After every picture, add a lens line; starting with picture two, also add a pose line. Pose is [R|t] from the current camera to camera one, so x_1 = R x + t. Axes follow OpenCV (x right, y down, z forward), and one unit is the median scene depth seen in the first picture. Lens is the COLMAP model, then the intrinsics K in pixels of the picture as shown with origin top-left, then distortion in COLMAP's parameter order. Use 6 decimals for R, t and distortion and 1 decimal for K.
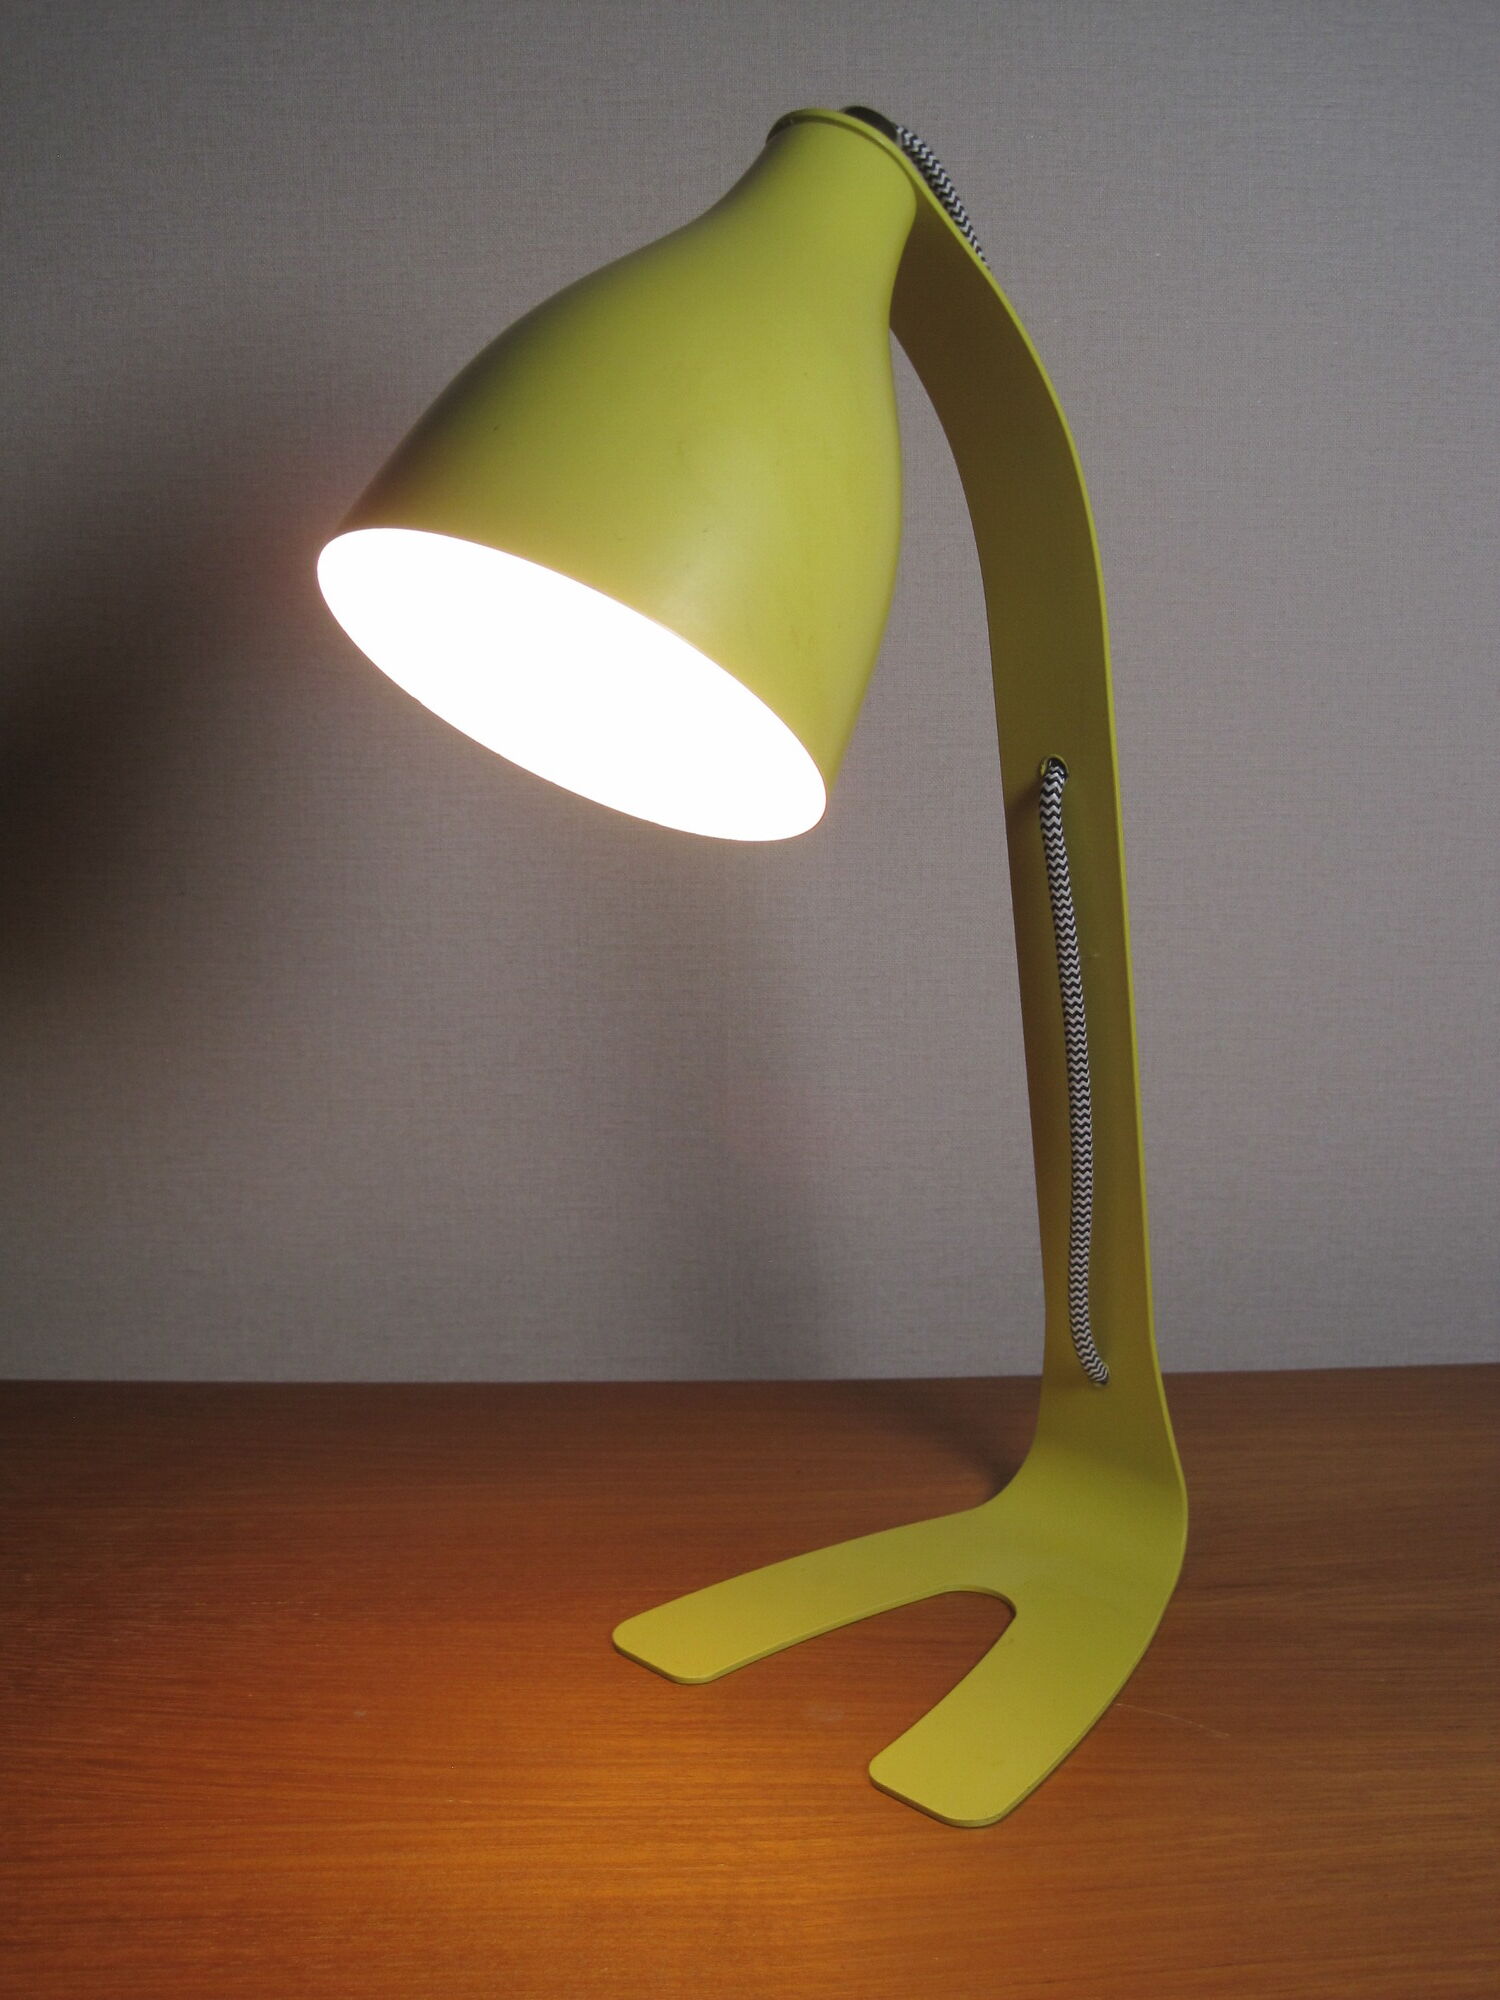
lens RADIAL K [[2111.2, 0, 783.7], [0, 2111.2, 966.7], [0, 0, 1]] dist [-0.130449, 0.000000]
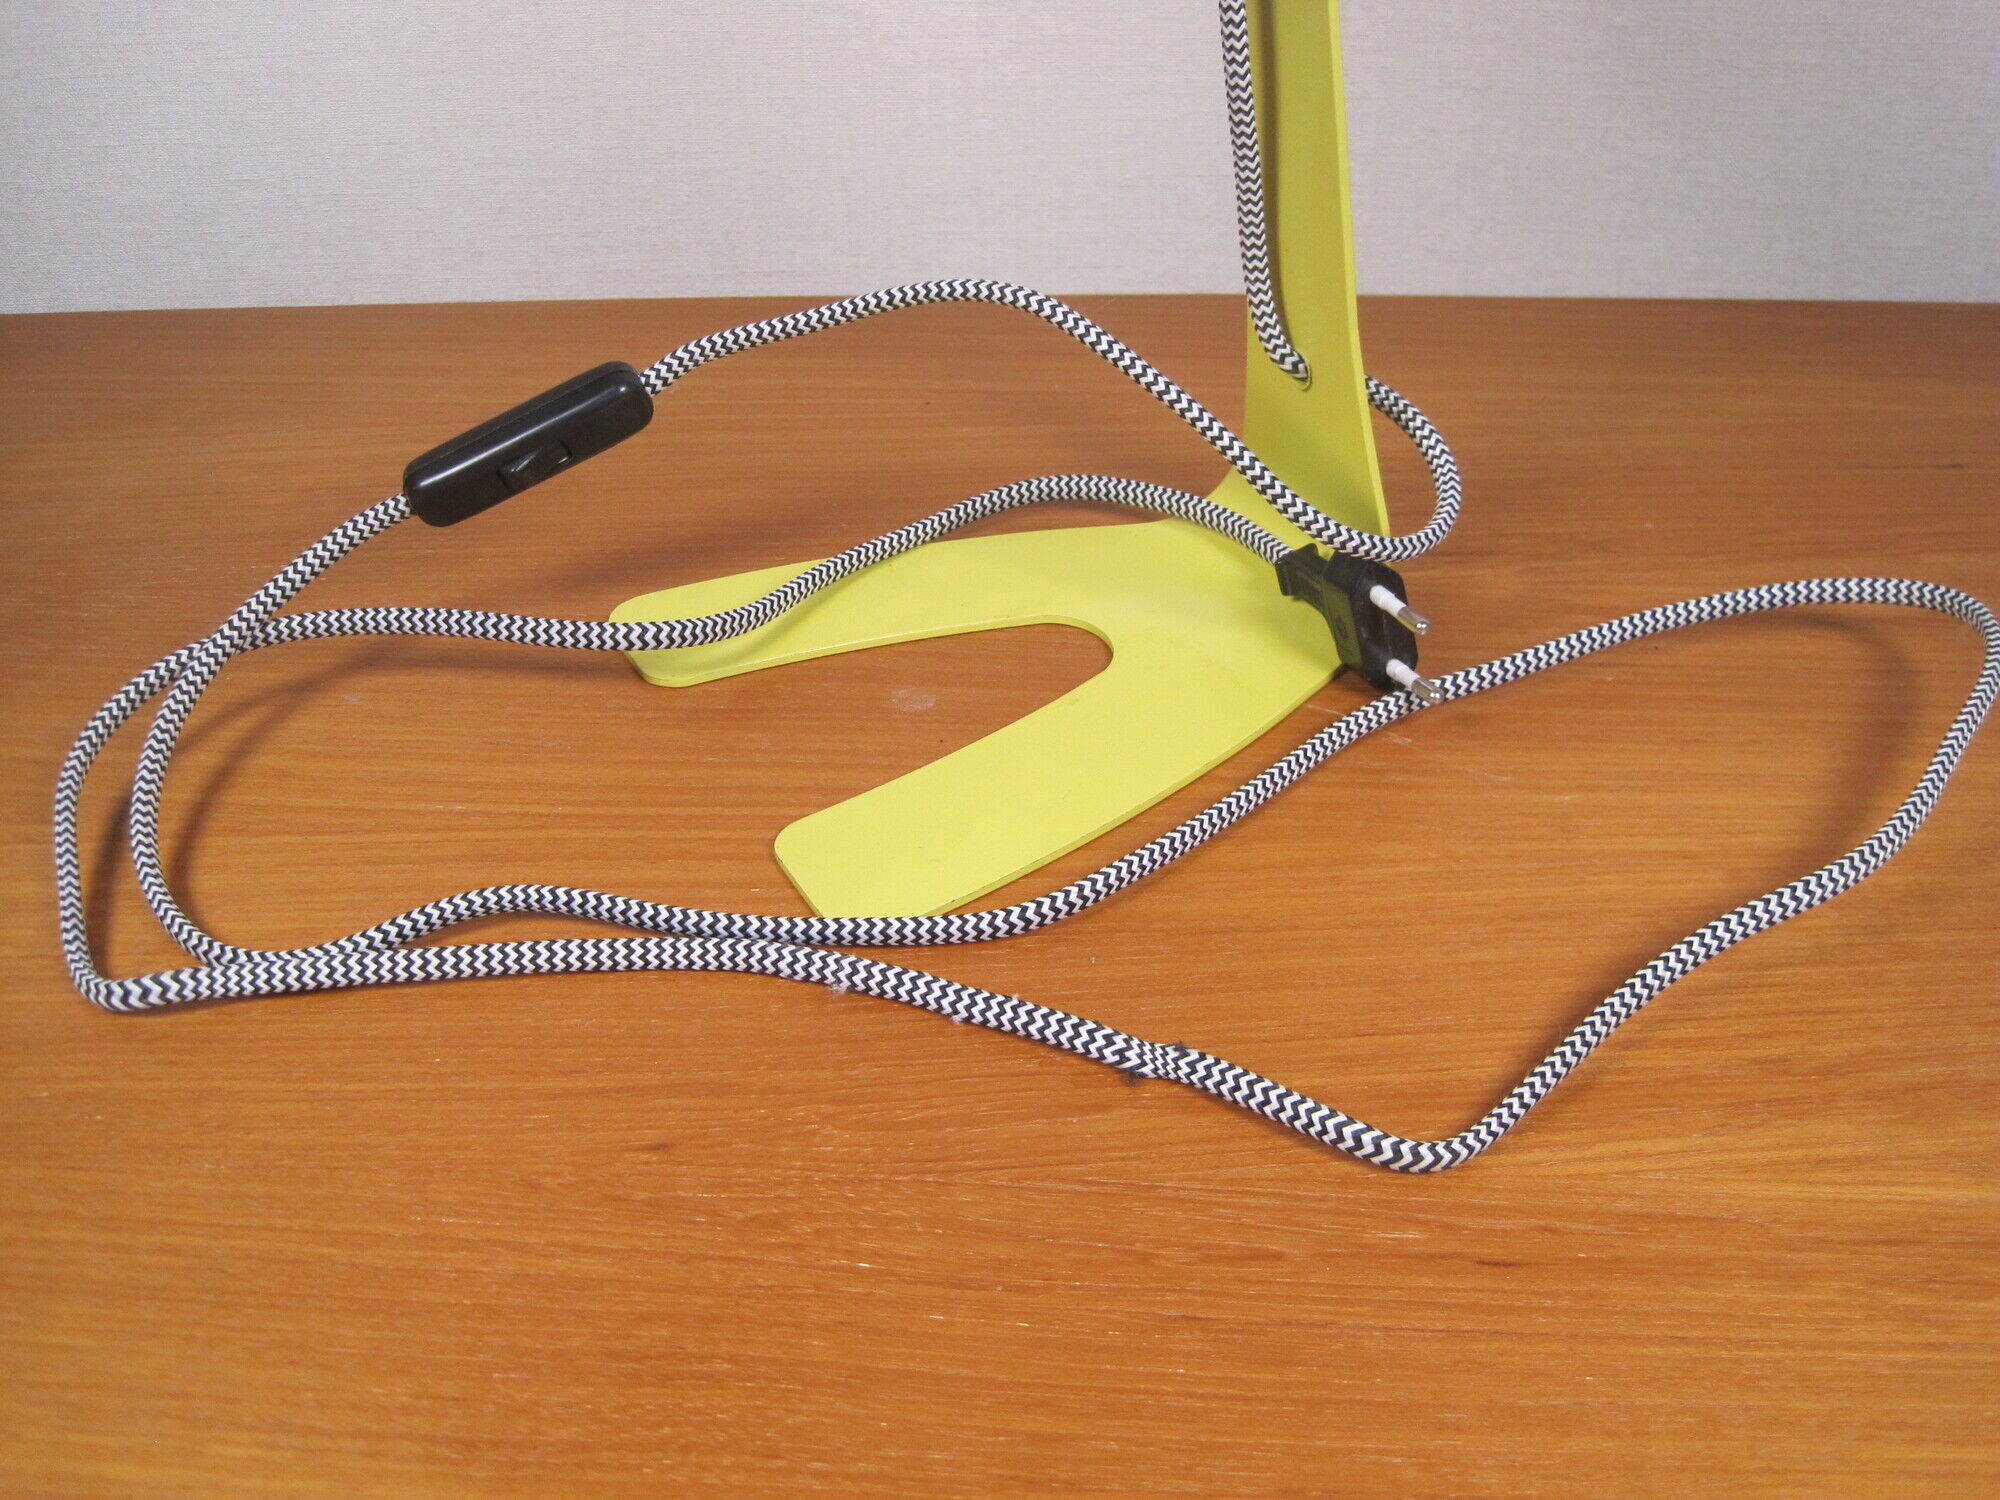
lens RADIAL K [[2111.2, 0, 995.5], [0, 2111.2, 736.1], [0, 0, 1]] dist [-0.130449, 0.000000]
pose [[0.999381, 0.014162, -0.032210, 0.055506], [-0.000917, 0.925597, 0.378510, 0.042005], [0.035174, -0.378246, 0.925037, 0.161579]]
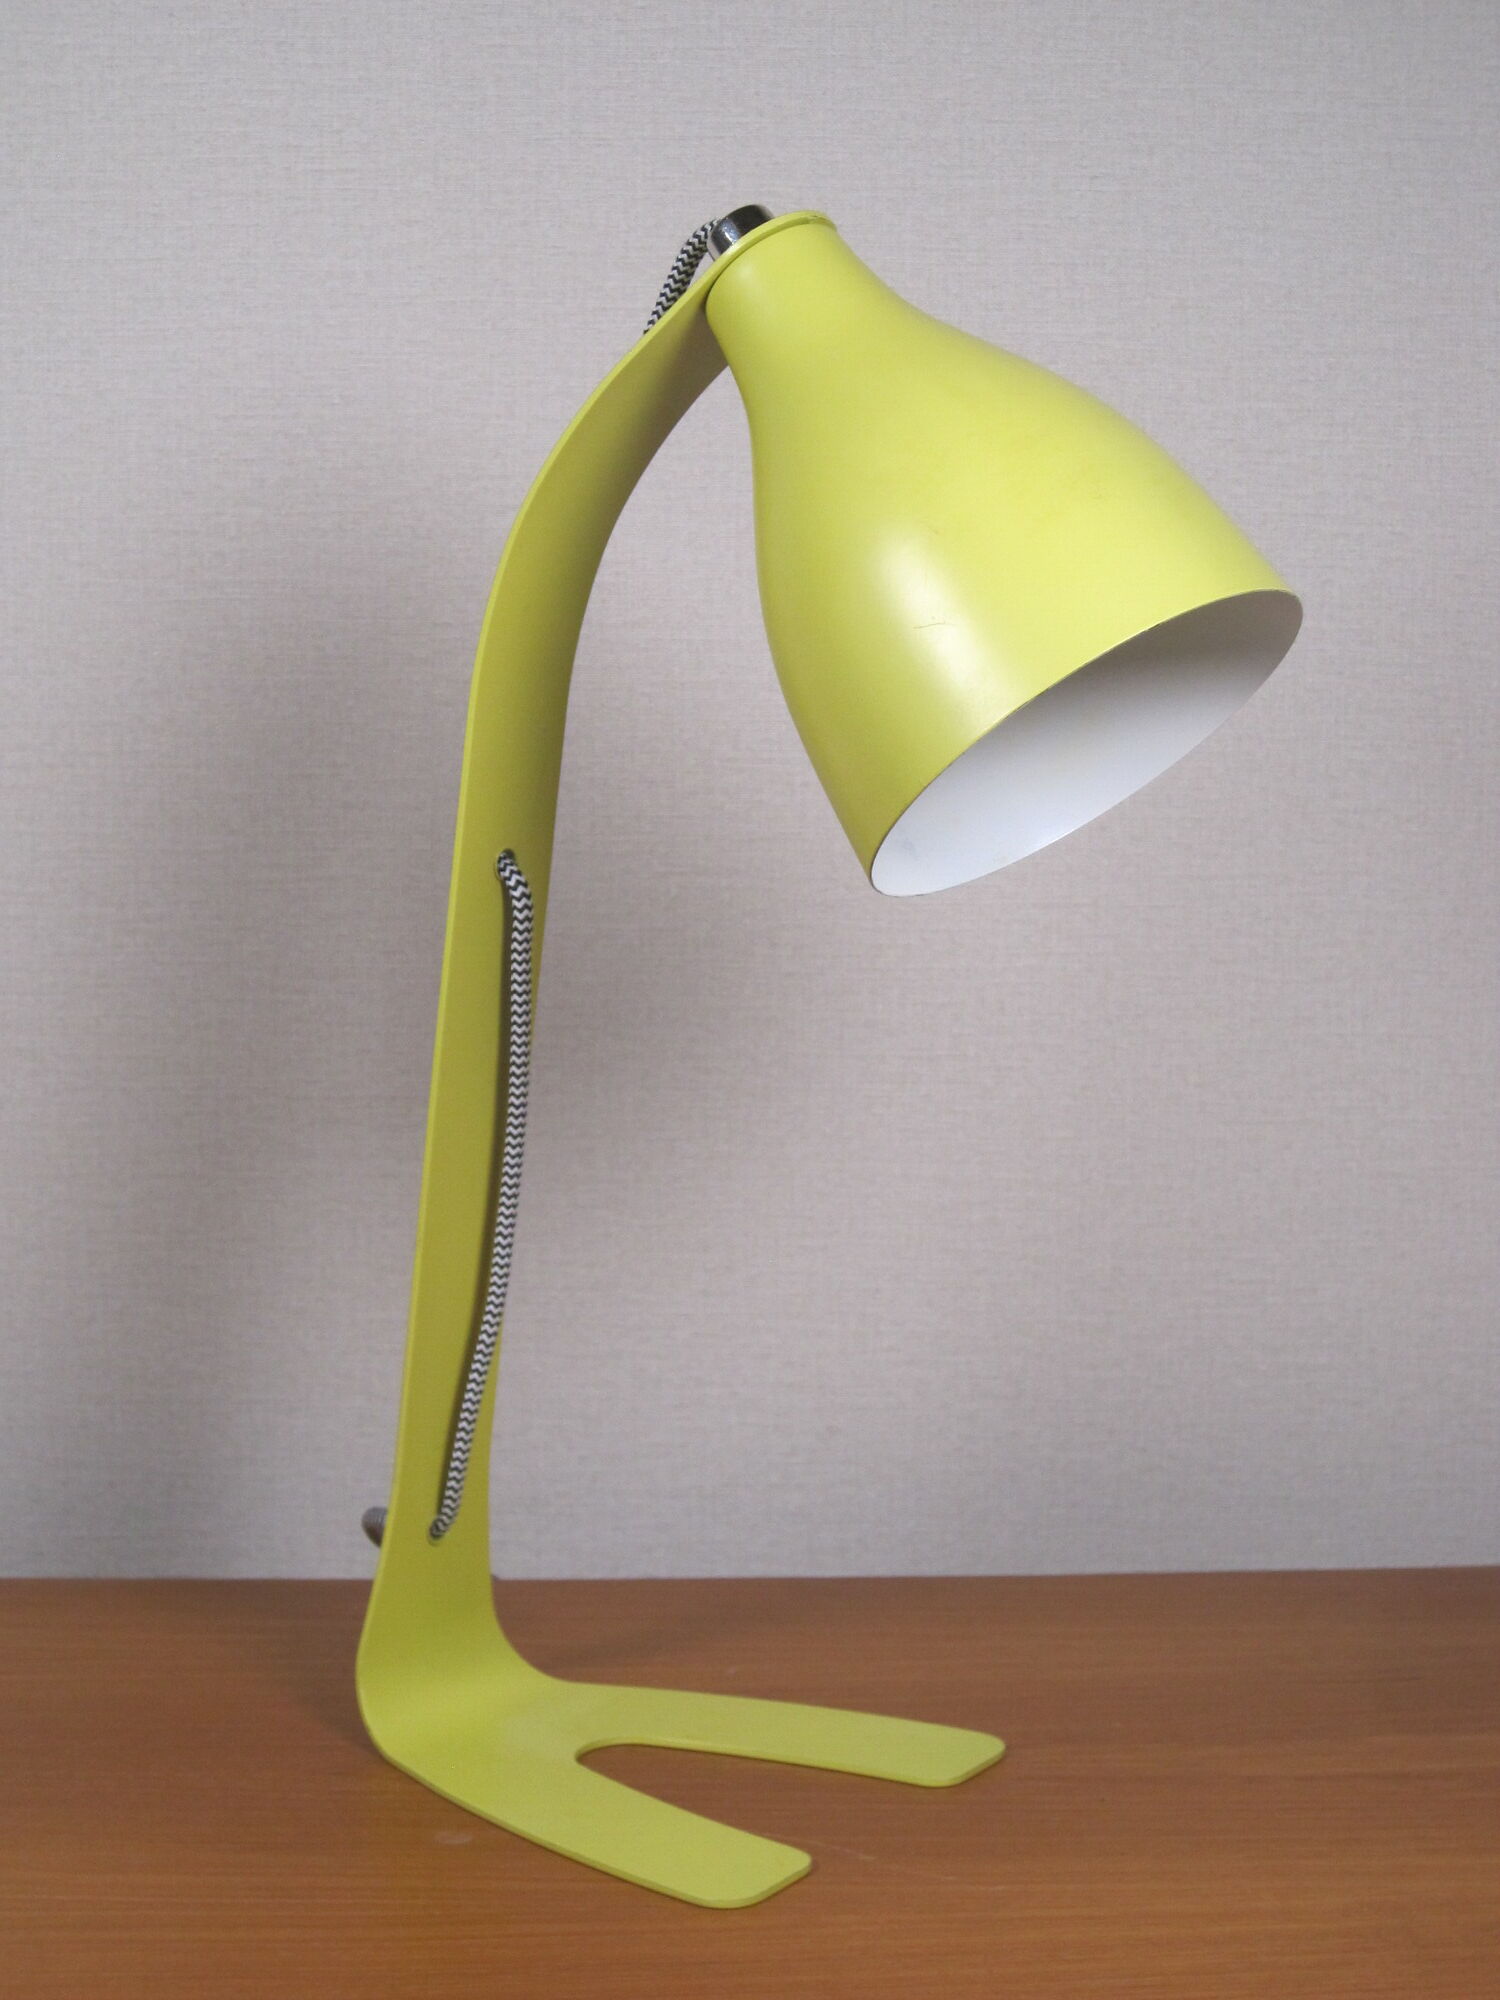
lens RADIAL K [[3069.8, 0, 802.8], [0, 3069.8, 940.4], [0, 0, 1]] dist [-0.126338, 0.000000]
pose [[0.999687, 0.007851, 0.023749, 0.100755], [-0.004754, 0.991795, -0.127750, 0.091816], [-0.024557, 0.127597, 0.991522, -0.298333]]
